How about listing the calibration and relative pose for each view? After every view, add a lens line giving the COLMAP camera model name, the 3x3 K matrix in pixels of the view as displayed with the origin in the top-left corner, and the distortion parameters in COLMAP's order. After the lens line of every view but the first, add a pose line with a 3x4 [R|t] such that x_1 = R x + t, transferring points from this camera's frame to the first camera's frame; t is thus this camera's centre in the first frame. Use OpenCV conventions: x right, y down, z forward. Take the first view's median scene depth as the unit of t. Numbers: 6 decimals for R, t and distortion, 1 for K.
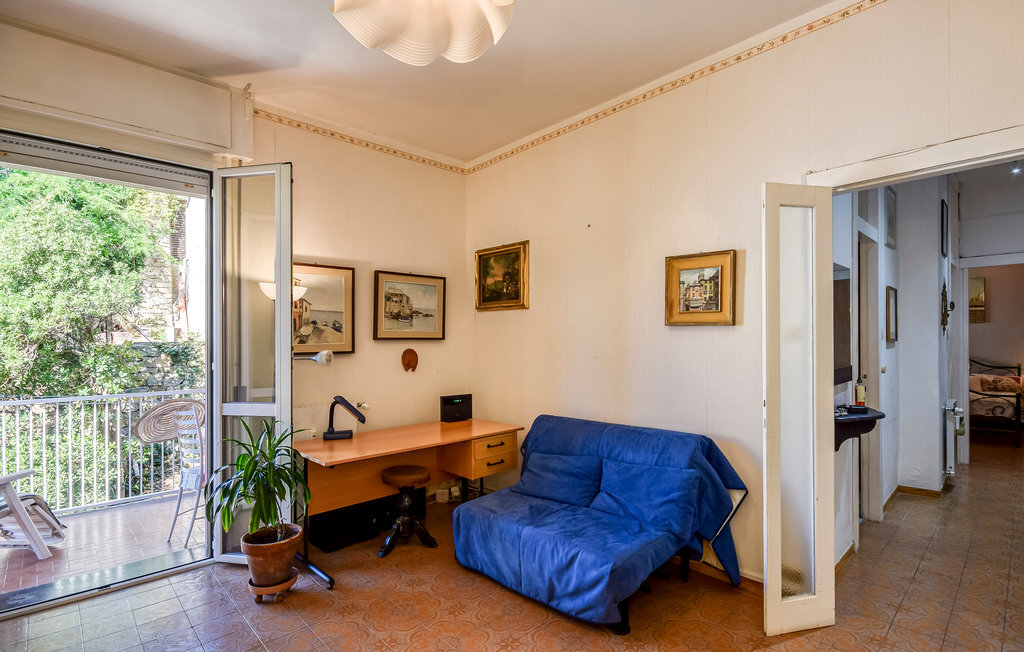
lens RADIAL K [[506.8, 0, 514.1], [0, 506.8, 354.0], [0, 0, 1]] dist [-0.002665, -0.000590]
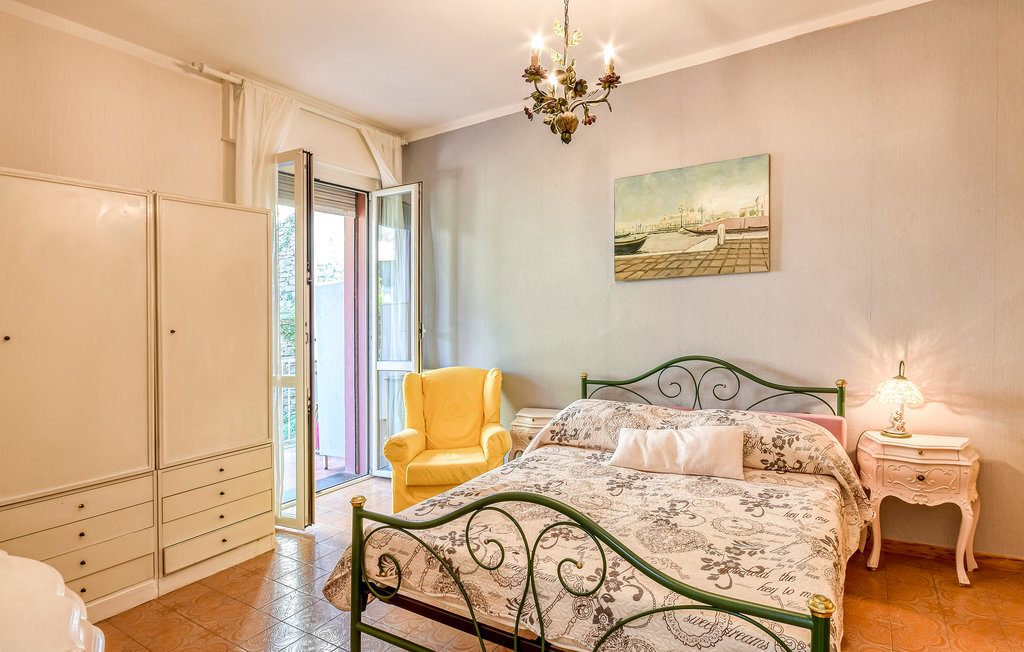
lens RADIAL K [[517.6, 0, 543.0], [0, 517.6, 355.4], [0, 0, 1]] dist [-0.015157, 0.000323]
pose [[0.968753, -0.035842, 0.245425, 0.692847], [0.024615, 0.998512, 0.048663, -0.022191], [-0.246804, -0.041101, 0.968193, 0.685598]]
